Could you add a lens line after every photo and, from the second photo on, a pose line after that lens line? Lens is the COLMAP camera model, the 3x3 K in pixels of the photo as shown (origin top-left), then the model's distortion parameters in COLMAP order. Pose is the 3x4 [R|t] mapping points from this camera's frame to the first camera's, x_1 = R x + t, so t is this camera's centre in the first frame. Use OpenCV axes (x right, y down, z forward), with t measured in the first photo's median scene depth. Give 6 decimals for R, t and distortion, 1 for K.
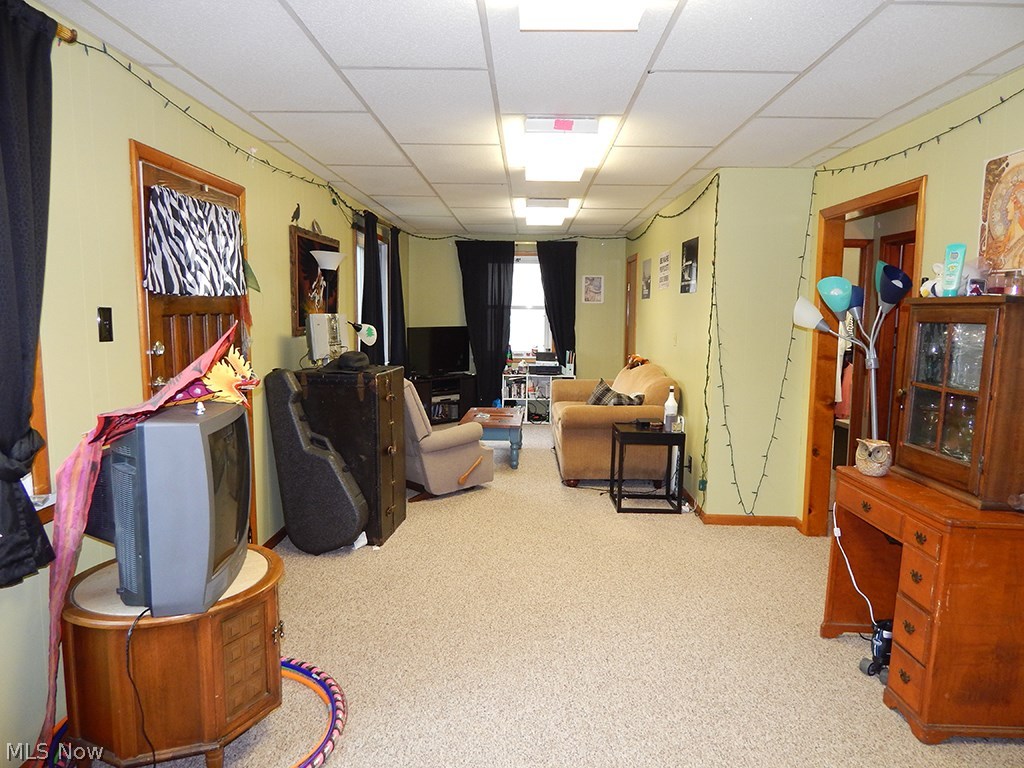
lens RADIAL K [[673.5, 0, 511.8], [0, 673.5, 381.4], [0, 0, 1]] dist [-0.000328, -0.001984]
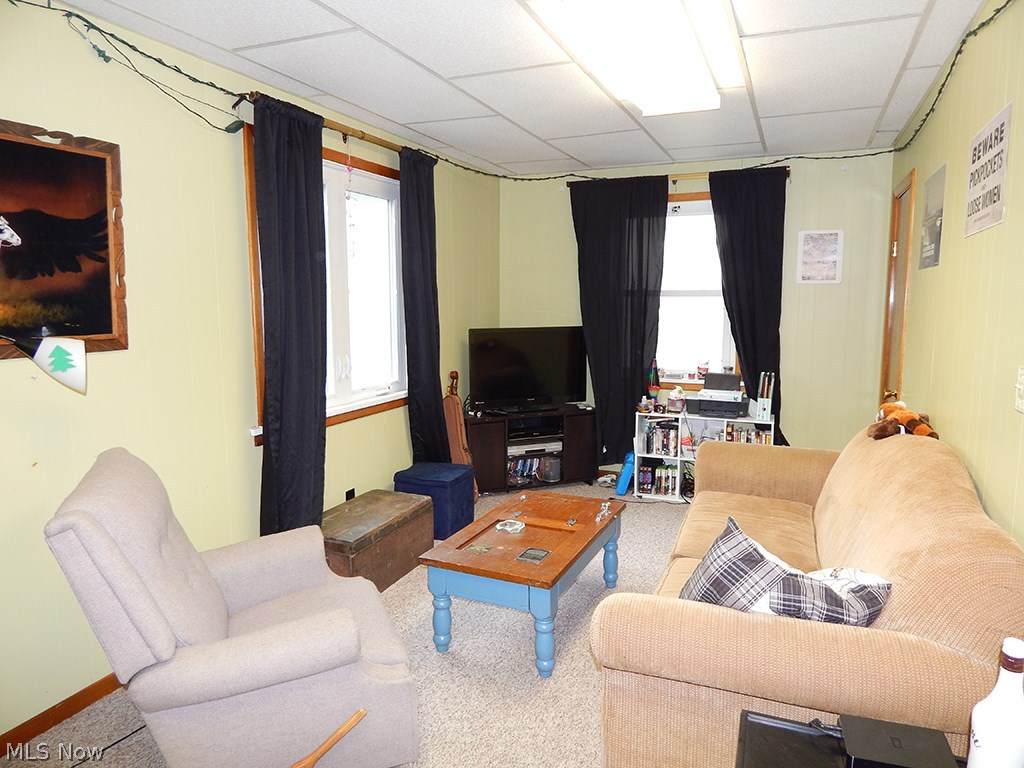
lens RADIAL K [[673.5, 0, 511.8], [0, 673.5, 381.4], [0, 0, 1]] dist [-0.000328, -0.001984]
pose [[0.930316, 0.034866, -0.365098, 0.093908], [-0.030019, 0.999370, 0.018946, -0.043133], [0.365528, -0.006666, 0.930776, 0.427048]]
